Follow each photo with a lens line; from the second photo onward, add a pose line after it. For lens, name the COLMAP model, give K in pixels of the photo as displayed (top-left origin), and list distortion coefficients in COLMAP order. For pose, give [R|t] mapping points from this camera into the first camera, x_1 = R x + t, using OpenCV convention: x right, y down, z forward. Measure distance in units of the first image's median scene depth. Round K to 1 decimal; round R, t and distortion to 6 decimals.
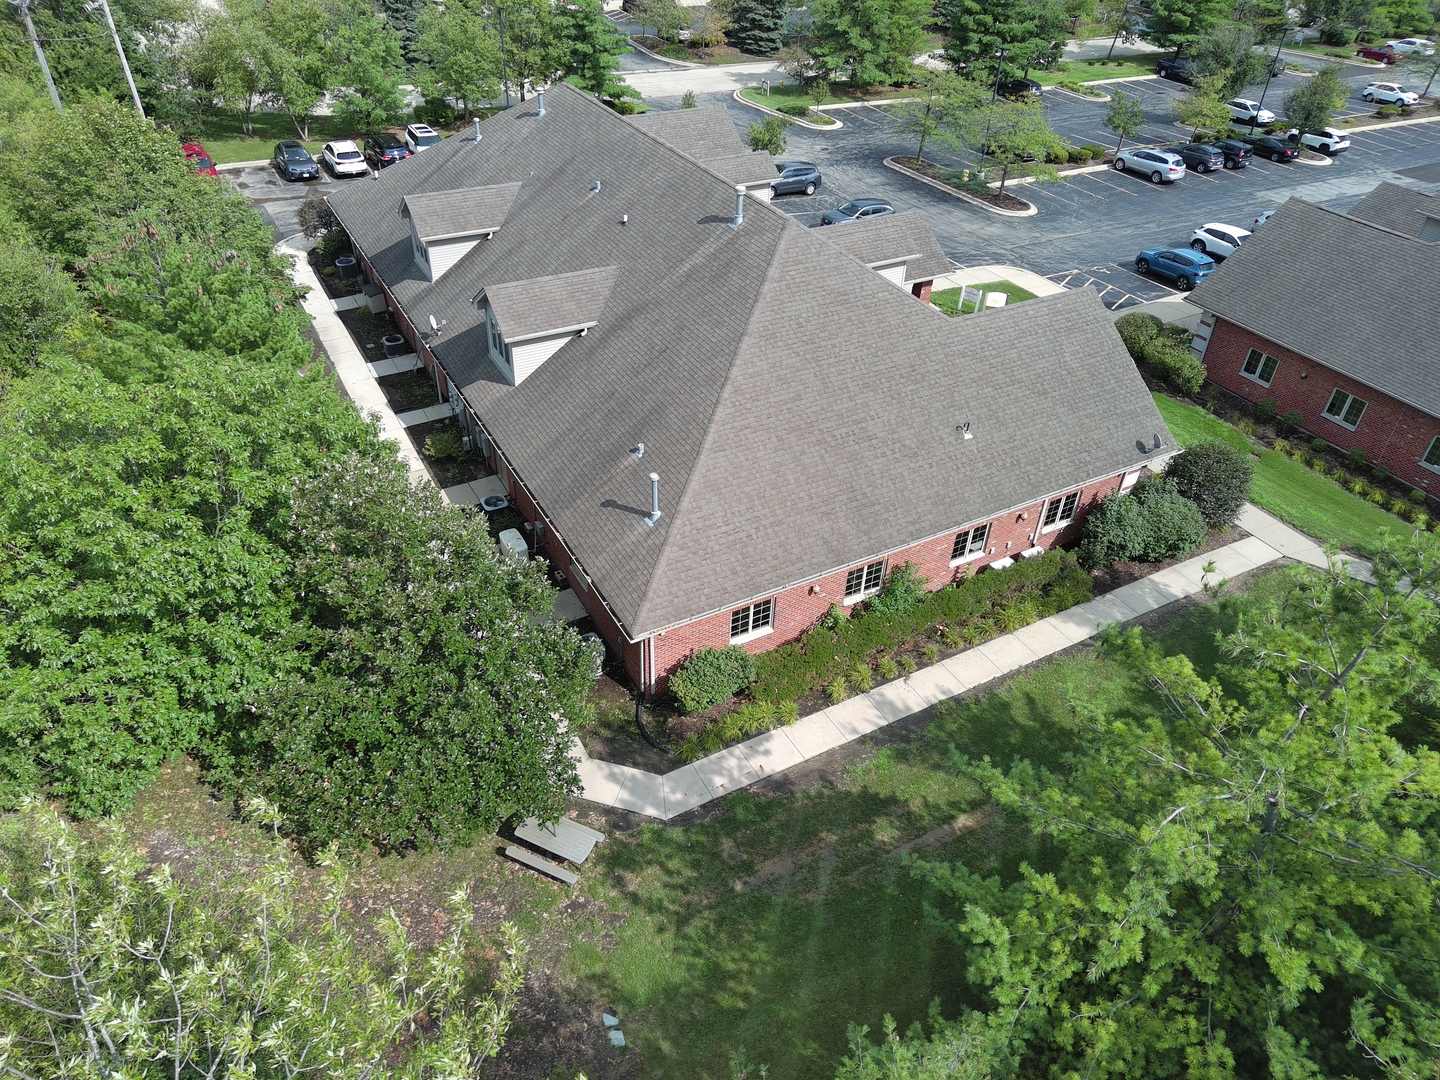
lens RADIAL K [[973.5, 0, 718.7], [0, 973.5, 542.7], [0, 0, 1]] dist [0.024982, -0.016112]
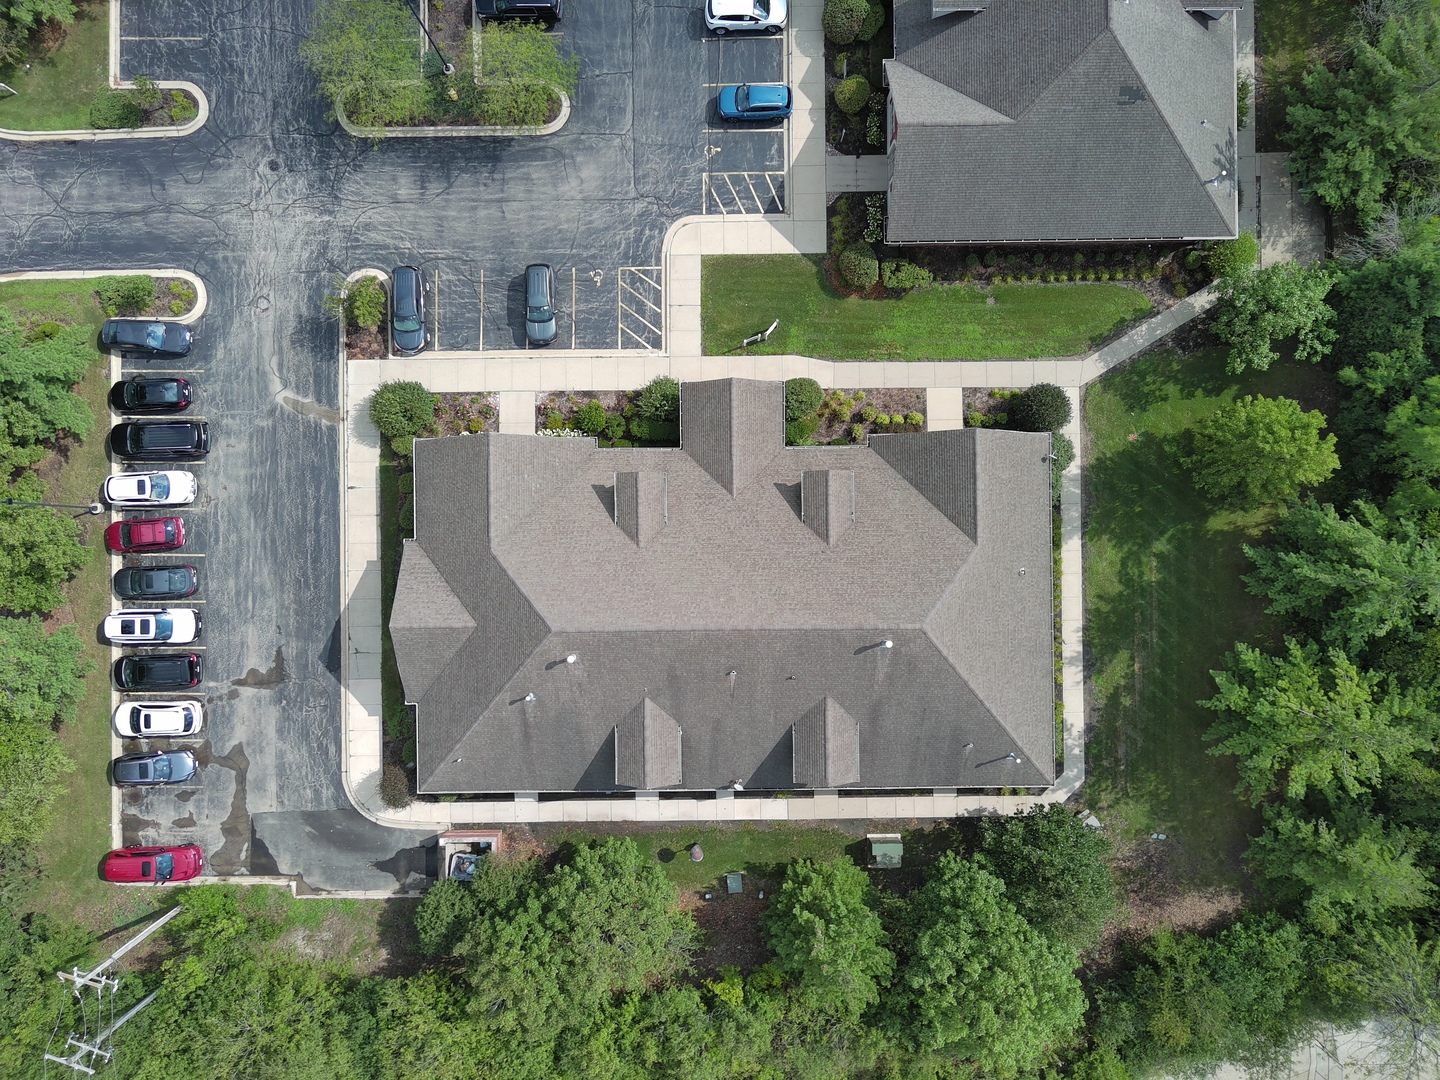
lens RADIAL K [[973.5, 0, 715.1], [0, 973.5, 538.2], [0, 0, 1]] dist [0.024982, -0.016112]
pose [[0.477328, -0.878342, -0.025966, 0.071408], [0.544955, 0.272711, 0.792876, -1.651040], [-0.689335, -0.392612, 0.608829, 0.275467]]
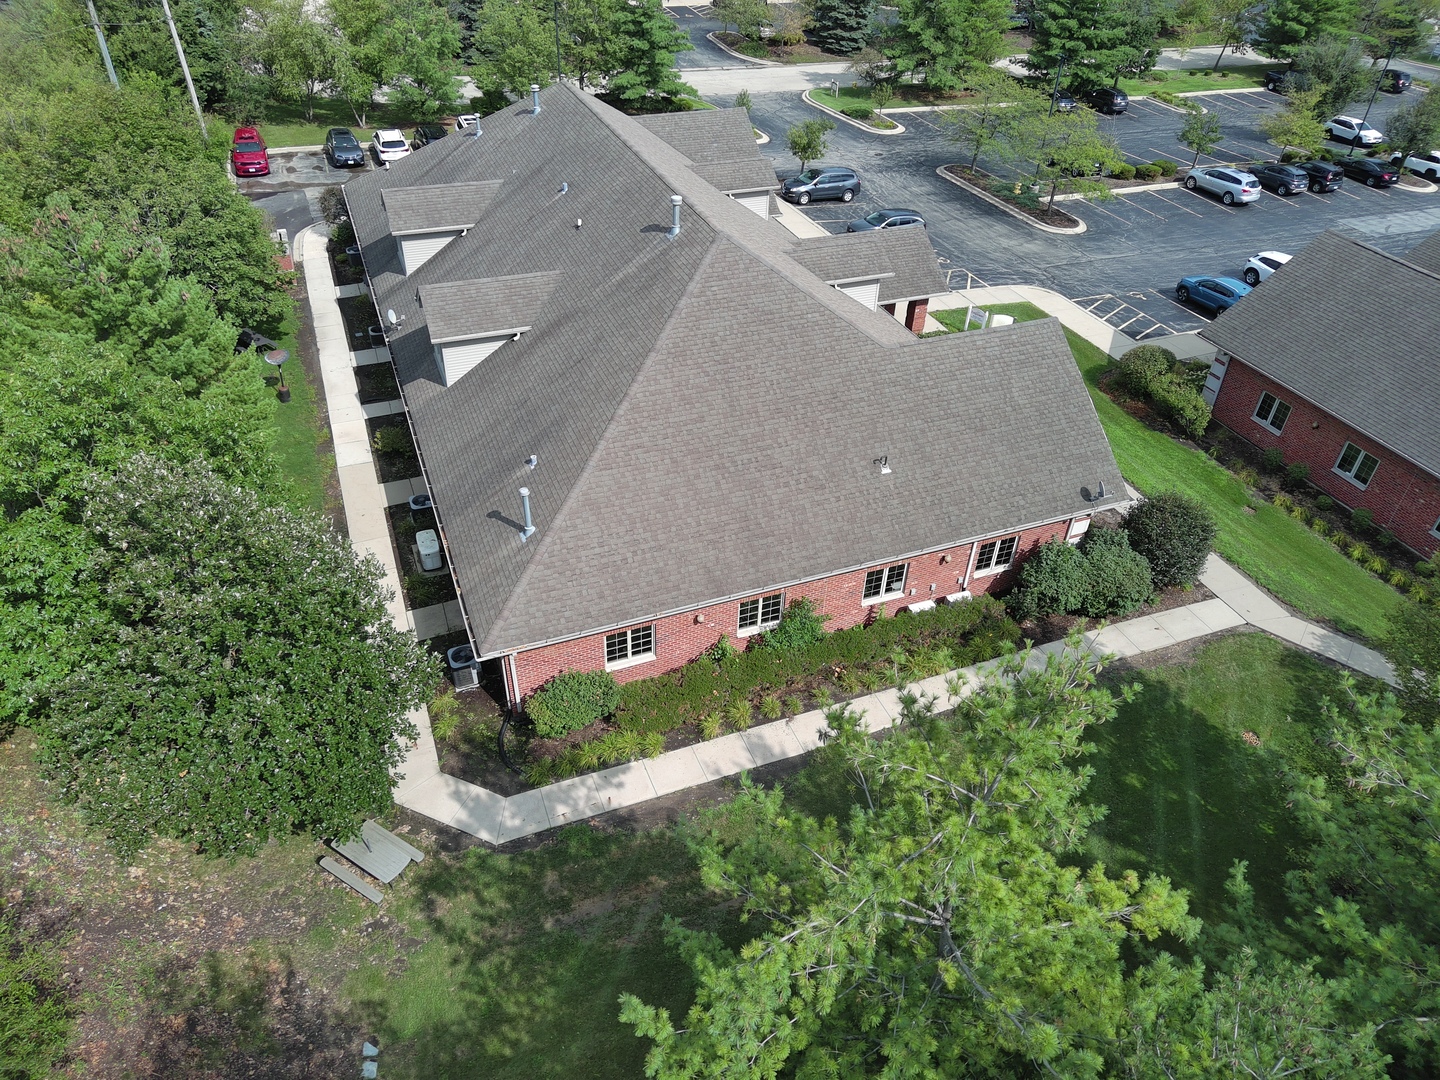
lens RADIAL K [[973.5, 0, 718.5], [0, 973.5, 540.9], [0, 0, 1]] dist [0.024982, -0.016112]
pose [[0.991653, 0.078190, -0.102517, 0.173057], [-0.077862, 0.996938, 0.007207, -0.030986], [0.102766, 0.000836, 0.994705, 0.036990]]
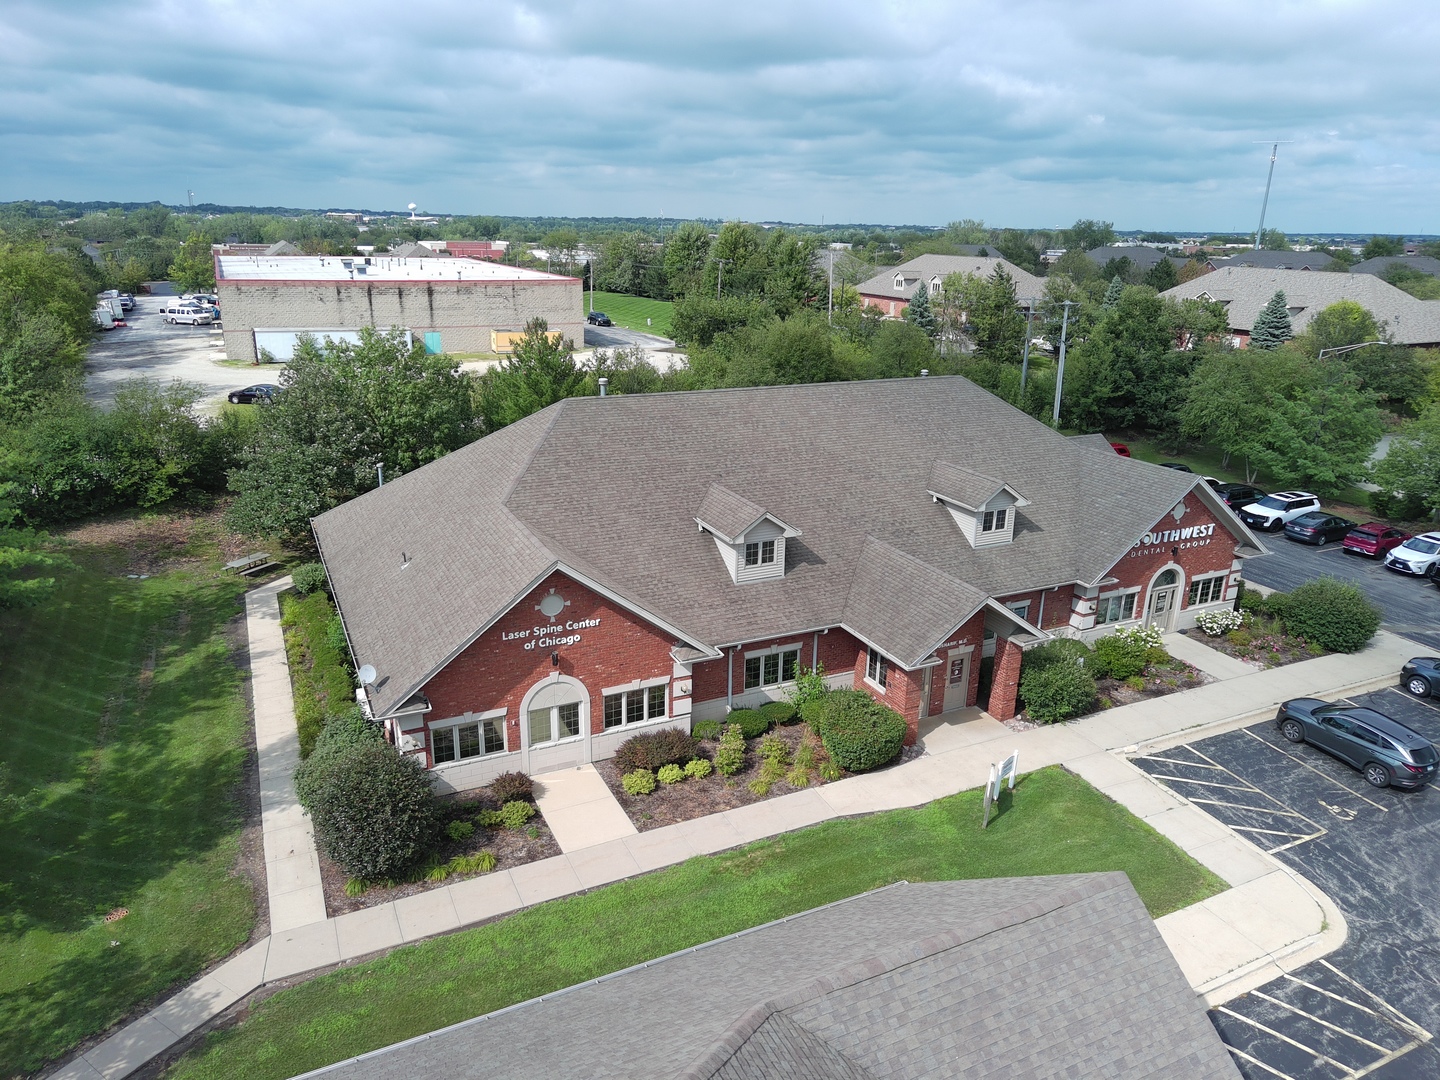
lens RADIAL K [[973.5, 0, 727.3], [0, 973.5, 538.6], [0, 0, 1]] dist [0.024982, -0.016112]
pose [[-0.047569, 0.269150, -0.961923, 1.138326], [-0.632789, 0.736999, 0.237509, -0.550503], [0.772862, 0.619992, 0.135257, 0.979424]]
